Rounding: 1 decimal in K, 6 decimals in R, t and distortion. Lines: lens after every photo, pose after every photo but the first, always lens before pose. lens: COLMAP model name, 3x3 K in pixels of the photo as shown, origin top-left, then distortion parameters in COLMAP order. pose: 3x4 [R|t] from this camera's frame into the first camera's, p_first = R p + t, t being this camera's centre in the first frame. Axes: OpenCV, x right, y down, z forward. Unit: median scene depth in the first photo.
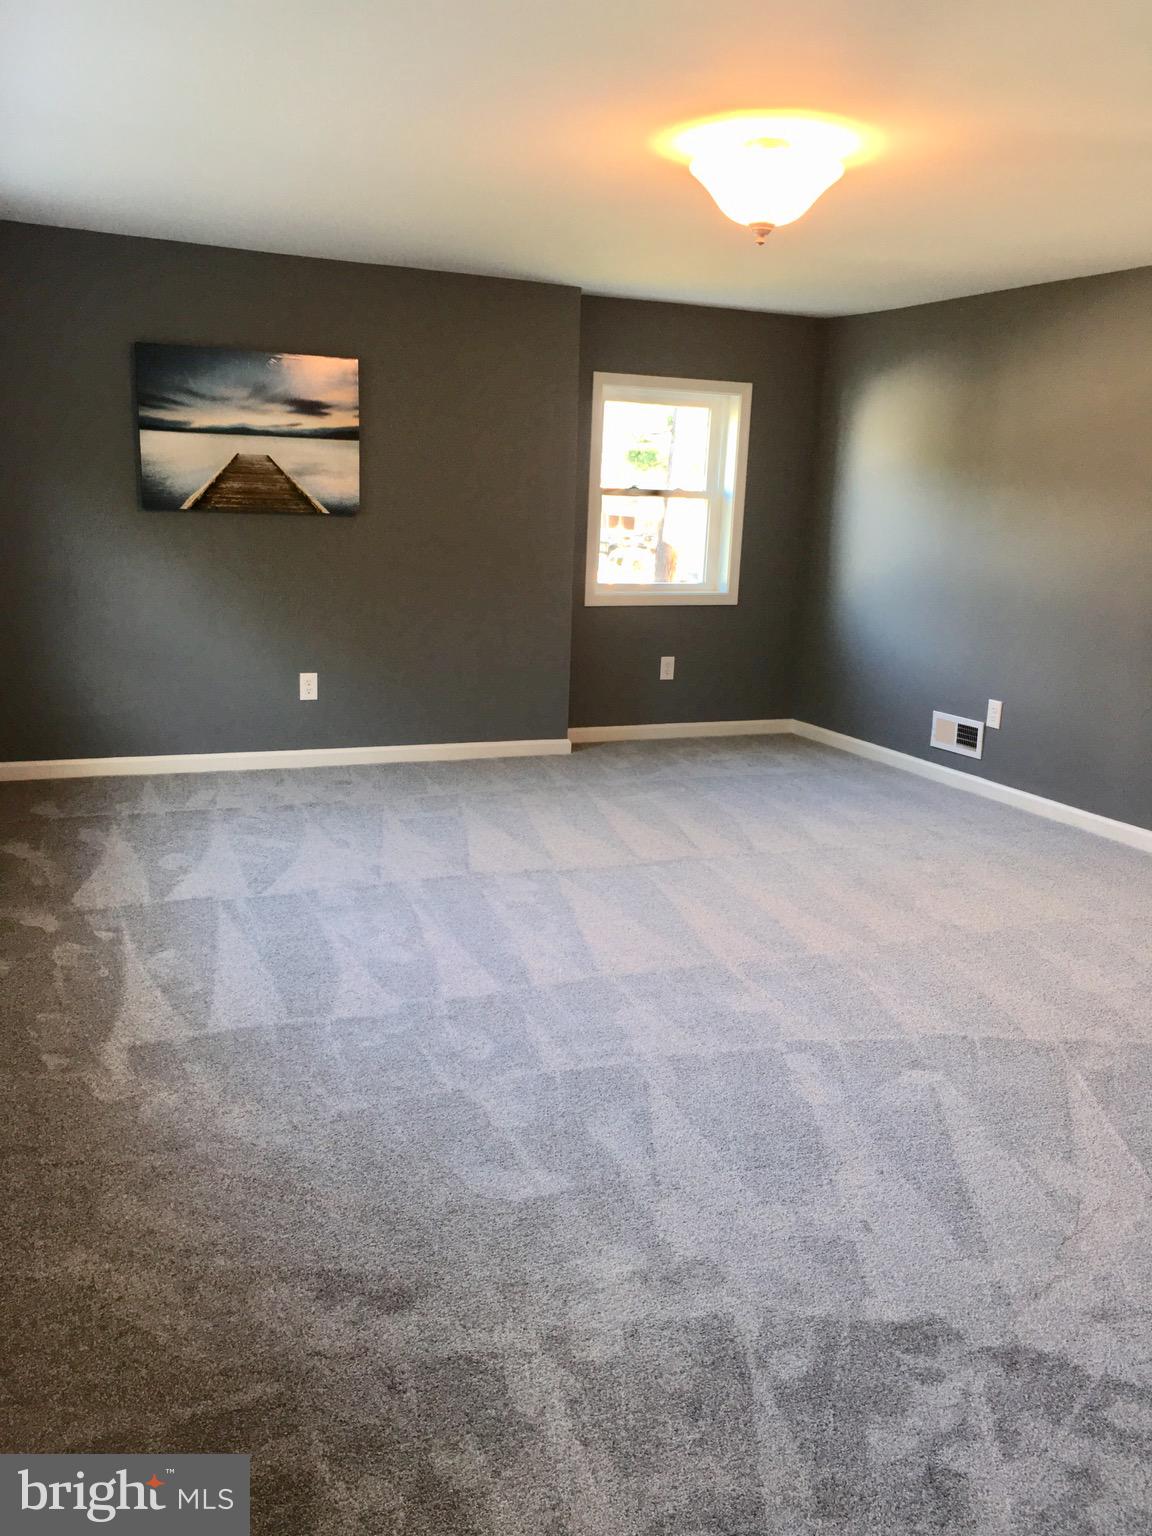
lens RADIAL K [[1293.9, 0, 580.0], [0, 1293.9, 757.9], [0, 0, 1]] dist [0.061450, -0.082488]
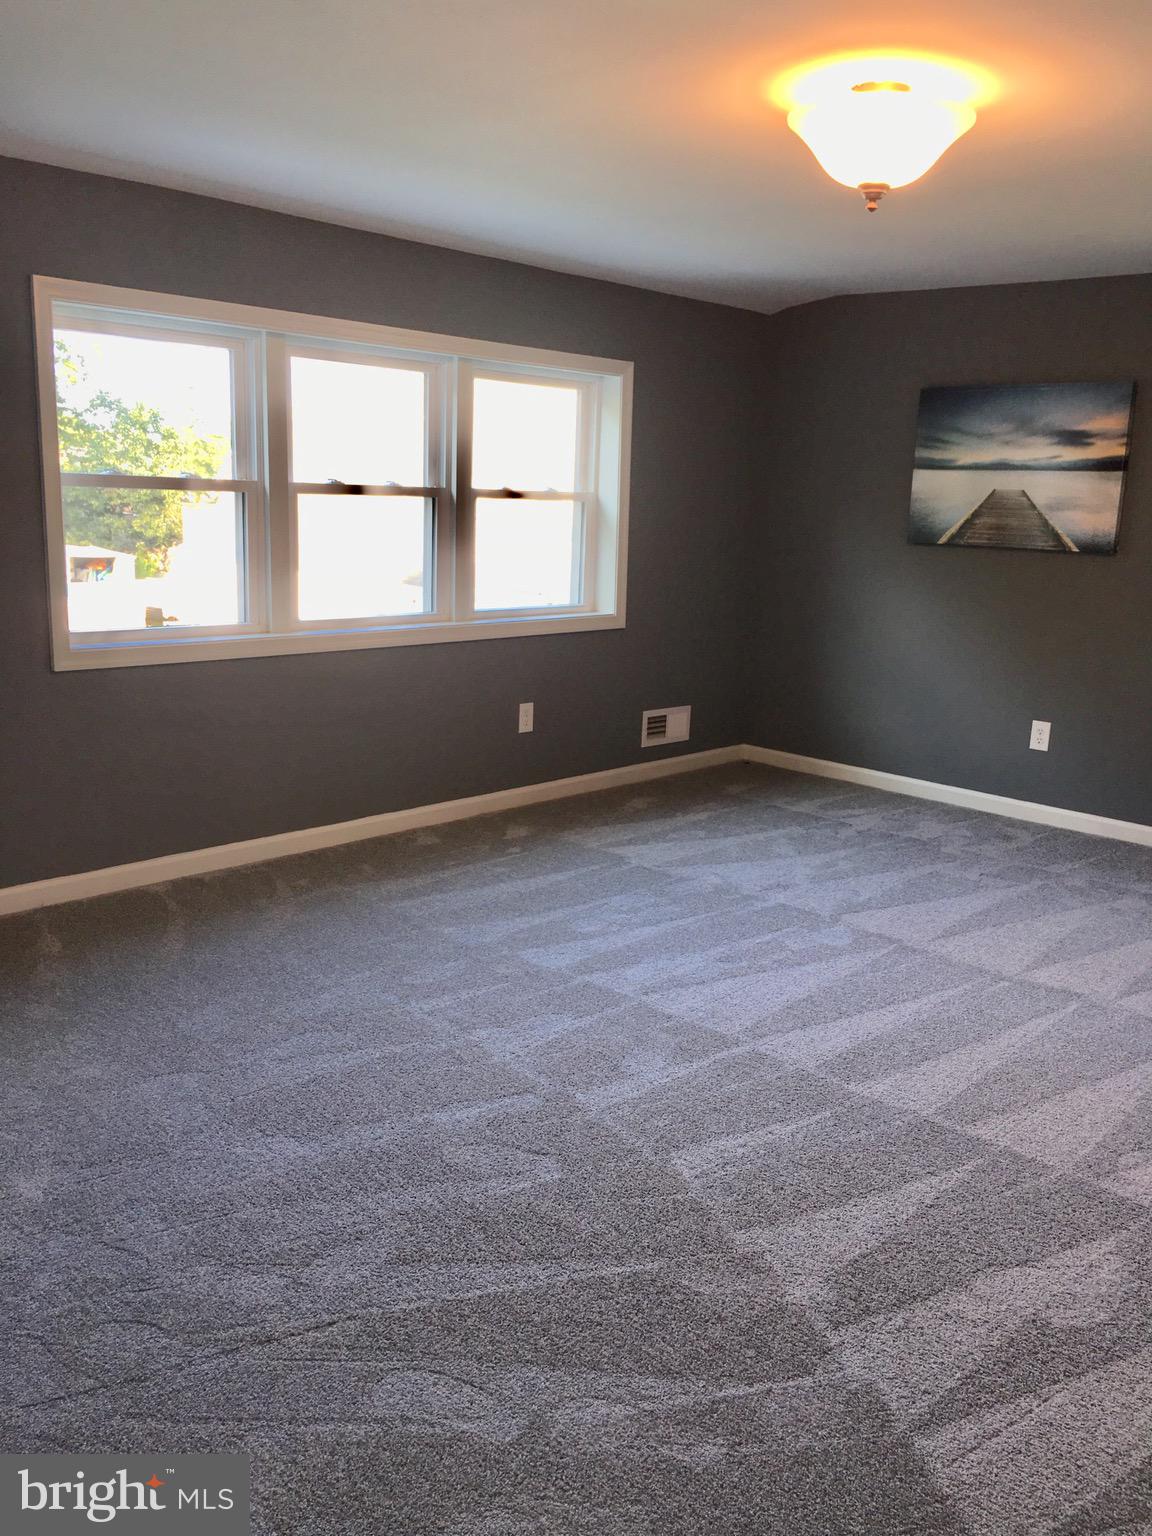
lens RADIAL K [[1293.9, 0, 565.4], [0, 1293.9, 749.0], [0, 0, 1]] dist [0.061450, -0.082488]
pose [[0.385470, 0.159942, -0.908753, 0.653086], [-0.212132, 0.973843, 0.081417, -0.063296], [0.898005, 0.161392, 0.409316, 0.399996]]
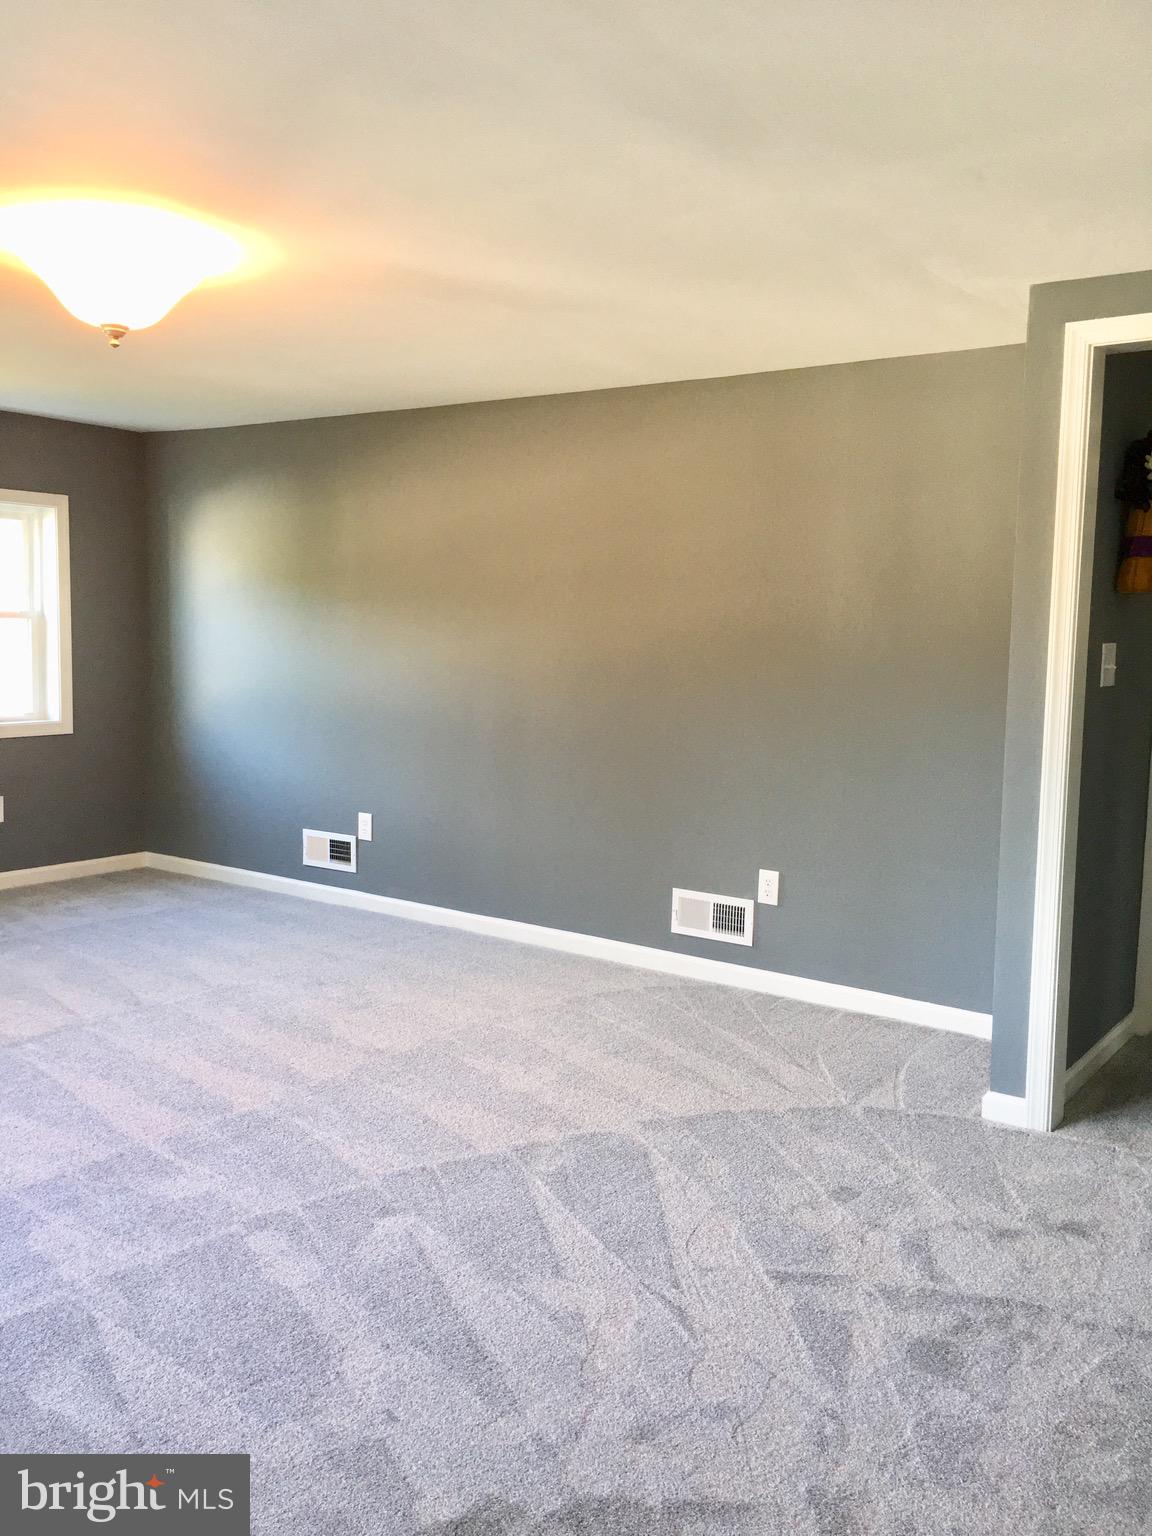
lens RADIAL K [[1293.9, 0, 572.4], [0, 1293.9, 763.6], [0, 0, 1]] dist [0.061450, -0.082488]
pose [[0.865462, -0.073605, 0.495539, -0.044574], [0.114434, 0.992042, -0.052506, -0.013399], [-0.487731, 0.102149, 0.866997, 0.057009]]
